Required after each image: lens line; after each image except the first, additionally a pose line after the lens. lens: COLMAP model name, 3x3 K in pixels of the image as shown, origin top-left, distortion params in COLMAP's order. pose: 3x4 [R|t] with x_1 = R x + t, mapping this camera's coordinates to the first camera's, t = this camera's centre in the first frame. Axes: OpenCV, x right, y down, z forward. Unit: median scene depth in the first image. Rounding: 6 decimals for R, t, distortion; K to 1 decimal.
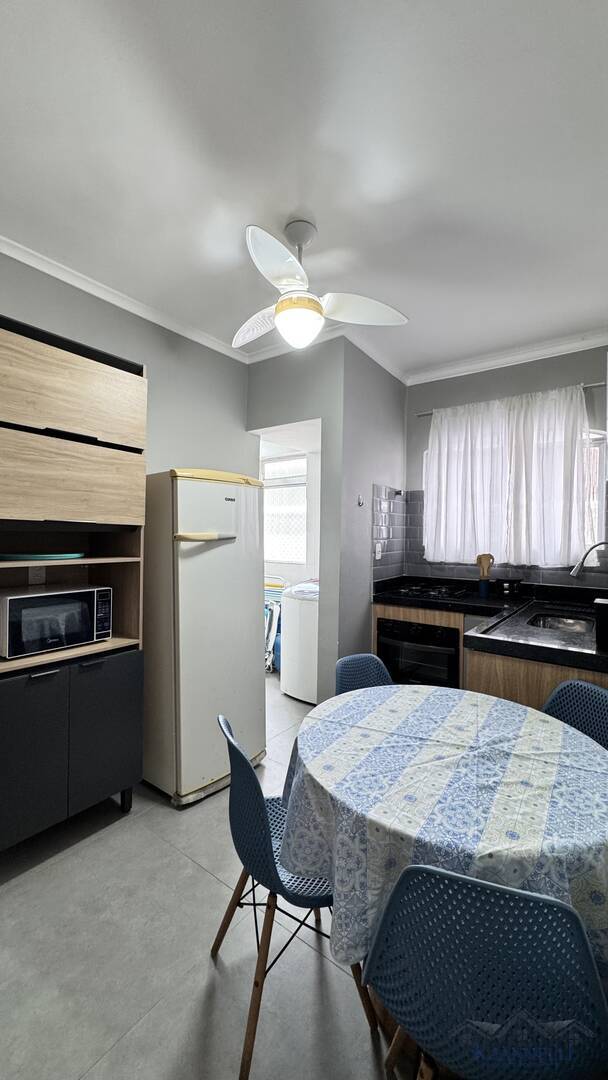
lens RADIAL K [[431.0, 0, 305.4], [0, 431.0, 536.8], [0, 0, 1]] dist [-0.007328, 0.002683]
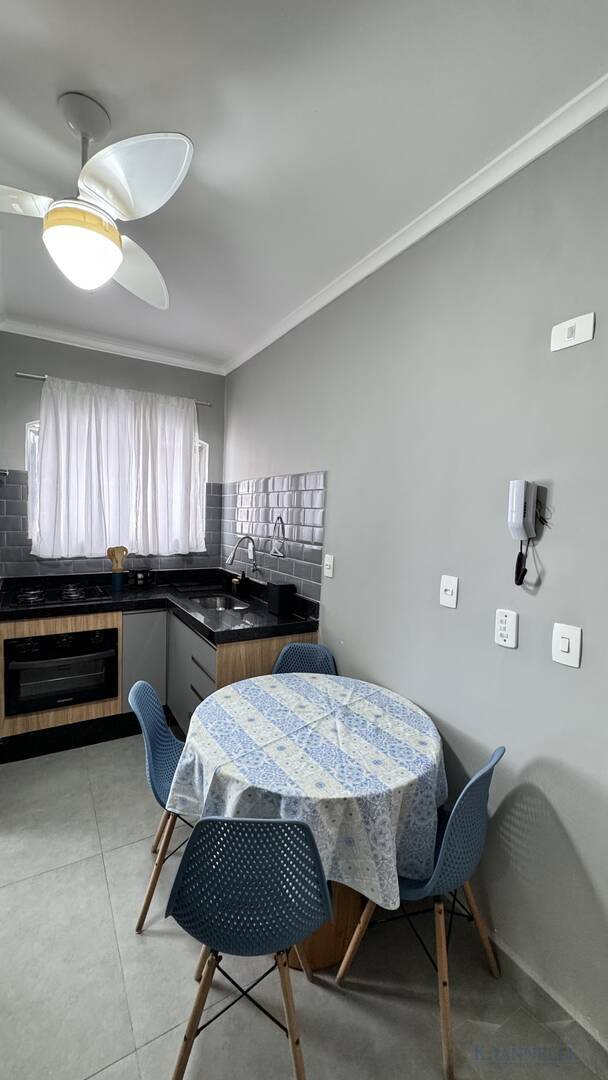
lens RADIAL K [[431.0, 0, 305.4], [0, 431.0, 536.8], [0, 0, 1]] dist [-0.007328, 0.002683]
pose [[0.373800, -0.052817, 0.926004, -0.659350], [-0.019590, 0.997705, 0.064815, -0.108010], [-0.927302, -0.042368, 0.371907, 0.472261]]
